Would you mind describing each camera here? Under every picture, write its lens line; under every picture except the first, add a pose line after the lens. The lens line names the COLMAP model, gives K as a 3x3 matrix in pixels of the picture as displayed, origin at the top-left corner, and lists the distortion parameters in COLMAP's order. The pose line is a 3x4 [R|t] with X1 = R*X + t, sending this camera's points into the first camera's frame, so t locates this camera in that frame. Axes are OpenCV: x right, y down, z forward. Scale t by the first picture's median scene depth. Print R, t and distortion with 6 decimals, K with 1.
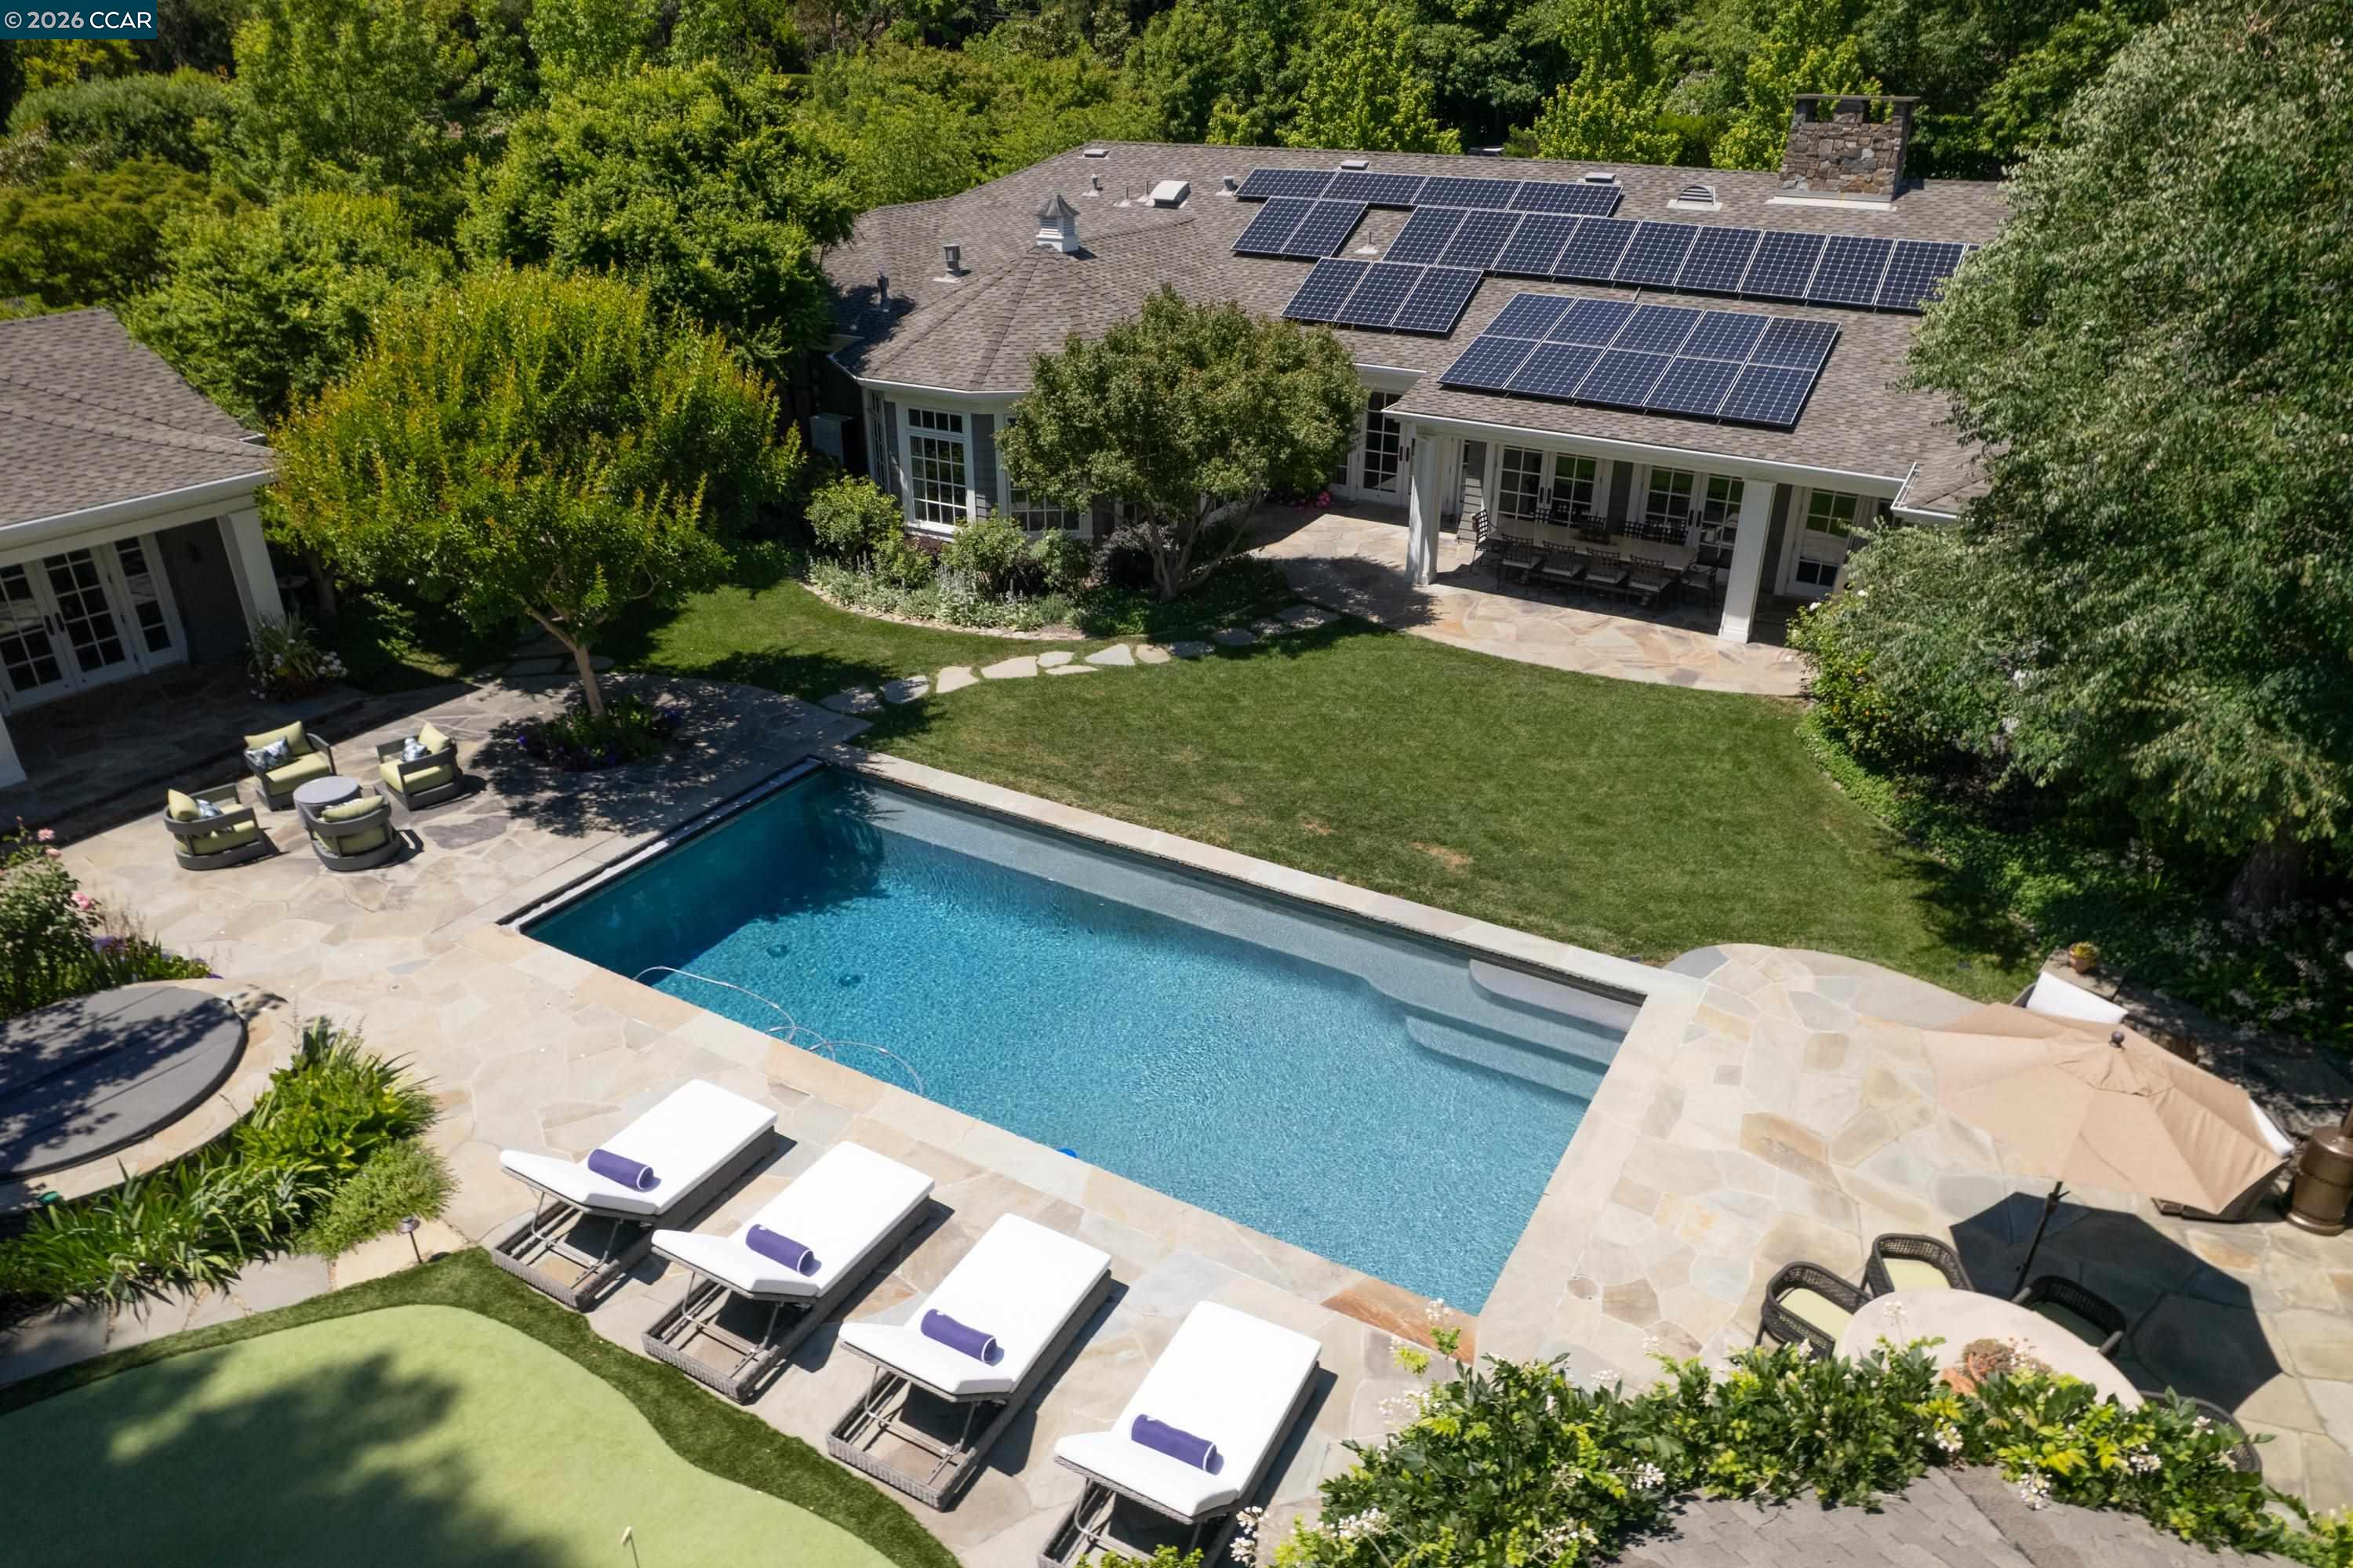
lens RADIAL K [[1514.3, 0, 1176.5], [0, 1514.3, 784.0], [0, 0, 1]] dist [-0.064708, 0.045579]
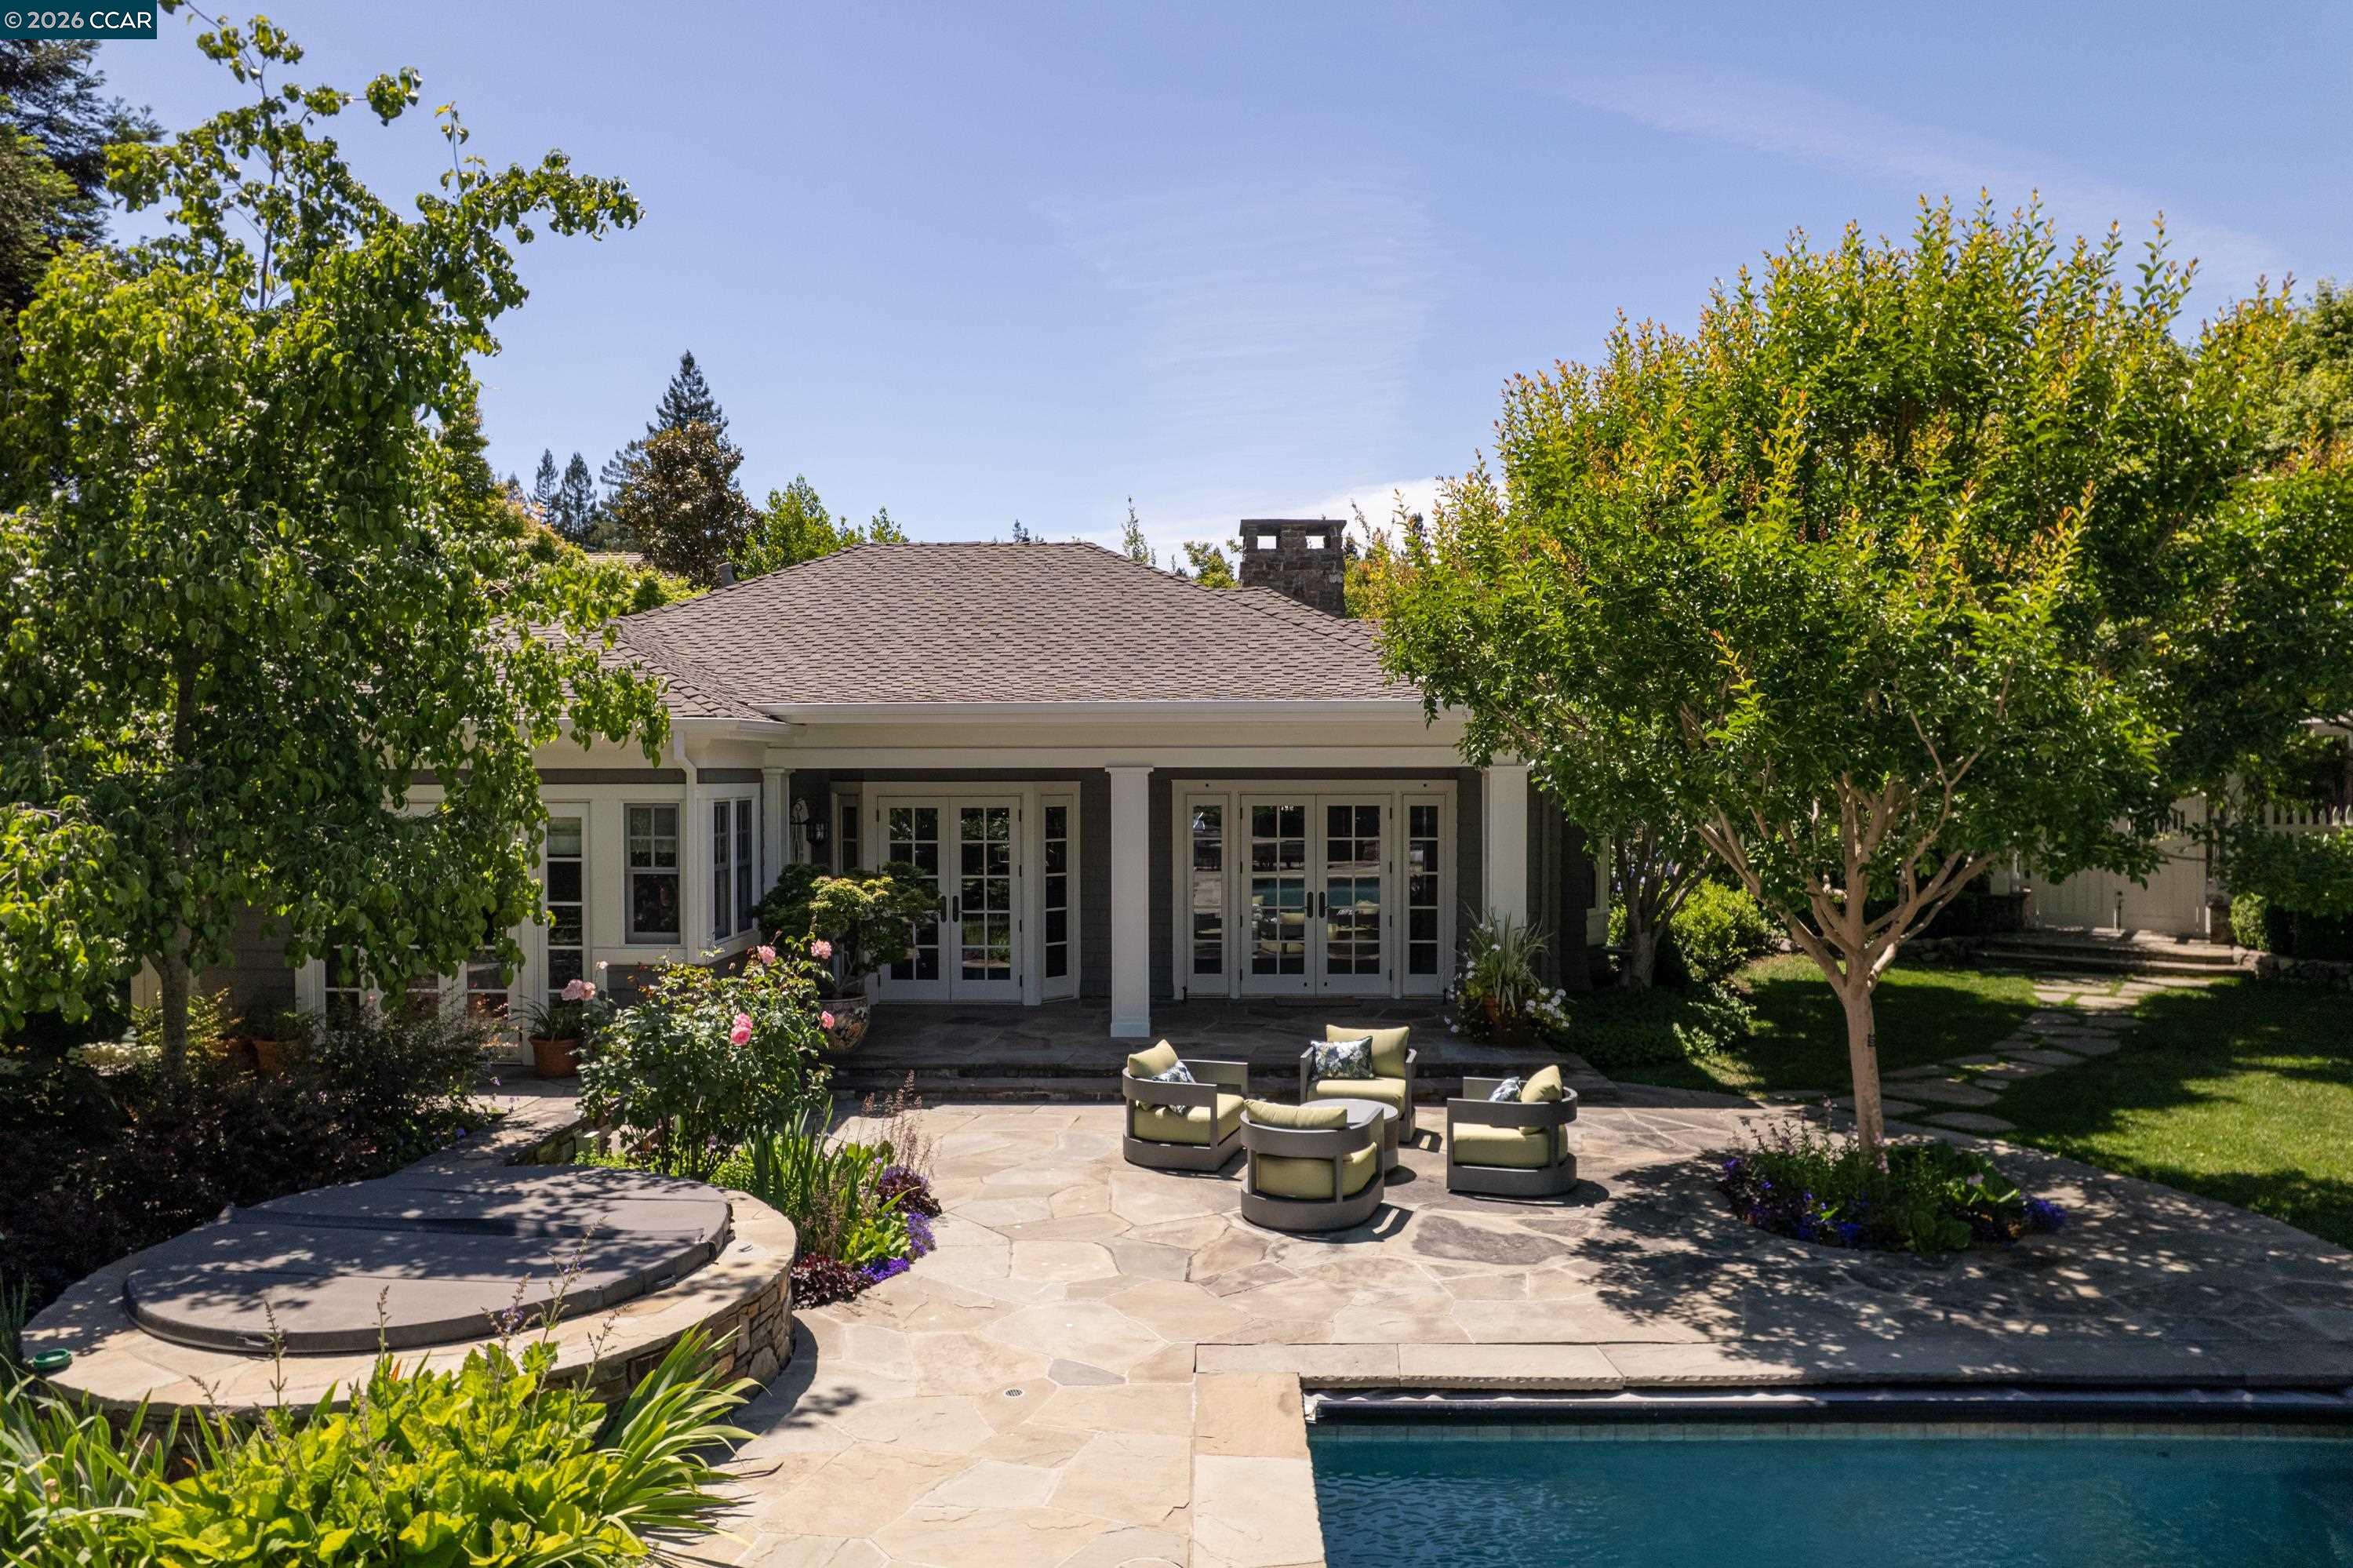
lens RADIAL K [[1514.3, 0, 1176.5], [0, 1514.3, 784.0], [0, 0, 1]] dist [-0.064708, 0.045579]
pose [[0.480994, 0.005518, -0.876707, -0.065049], [-0.384850, 0.899816, -0.205479, 0.028538], [0.787741, 0.436235, 0.434930, 0.502618]]
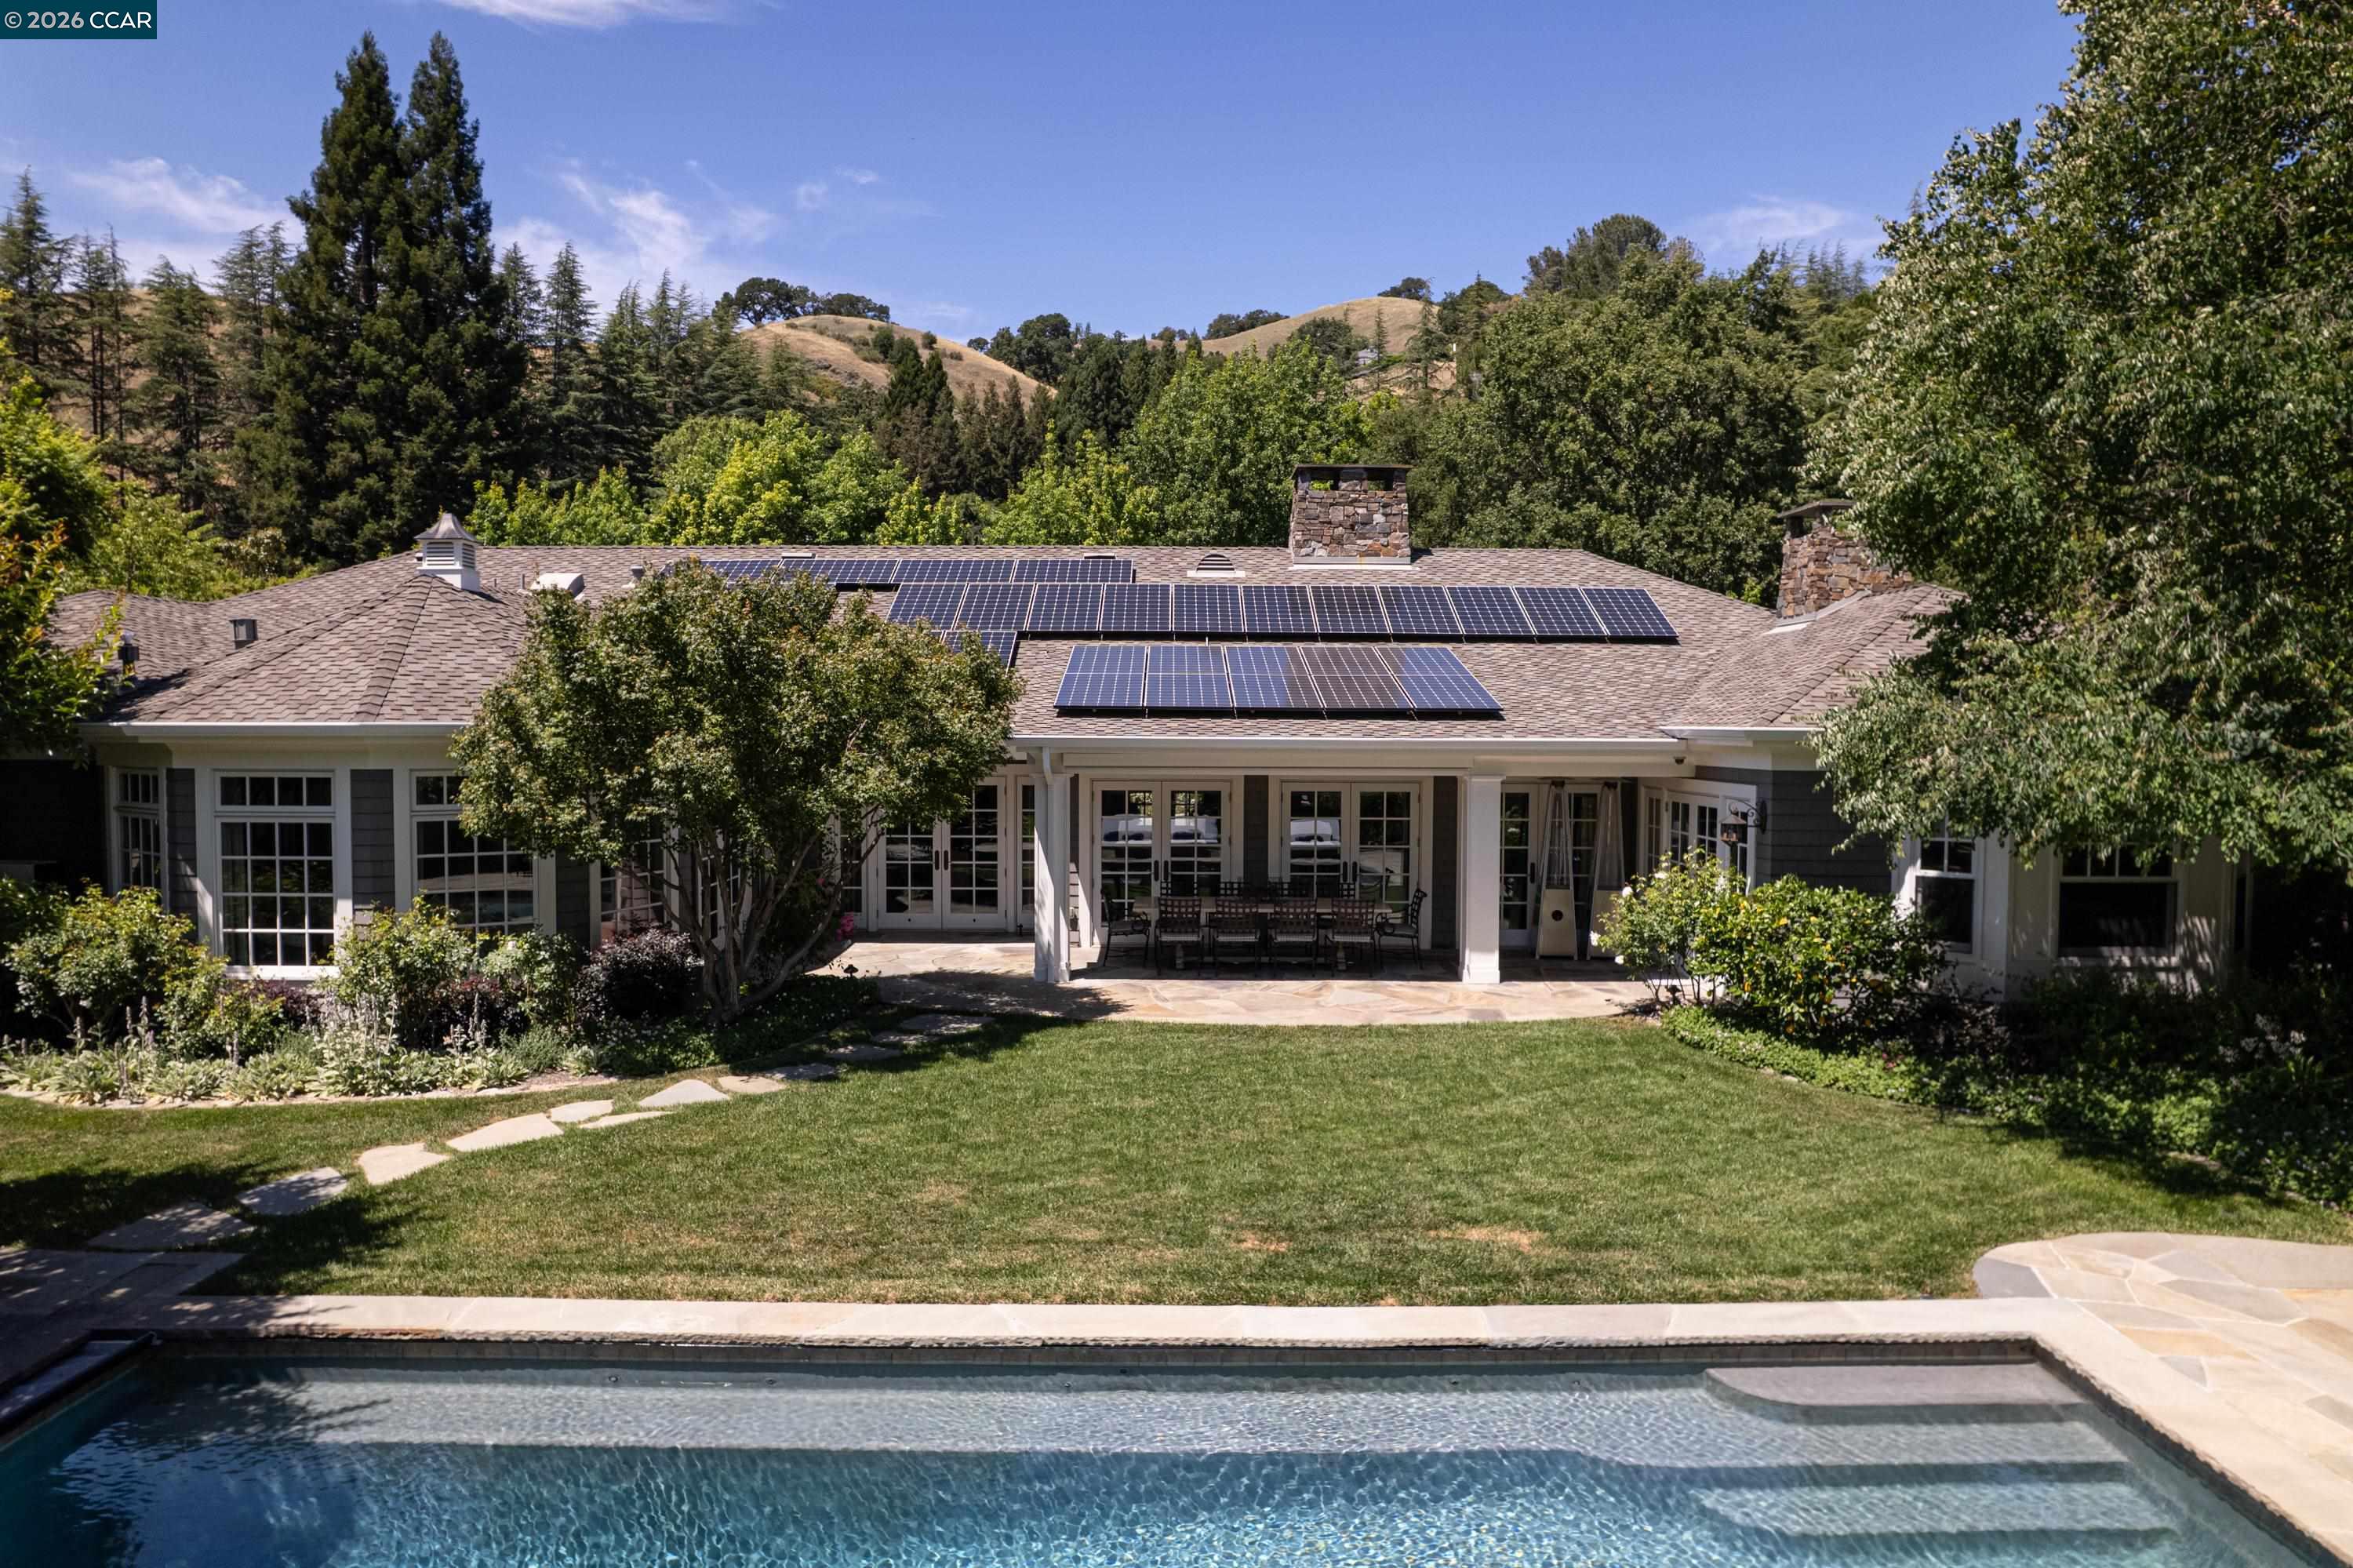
lens RADIAL K [[1510.1, 0, 1177.9], [0, 1510.1, 798.0], [0, 0, 1]] dist [-0.064689, 0.044451]
pose [[0.863333, -0.025280, 0.504001, -0.164157], [0.222370, 0.915608, -0.334984, 0.045109], [-0.452999, 0.401277, 0.796096, 0.405293]]
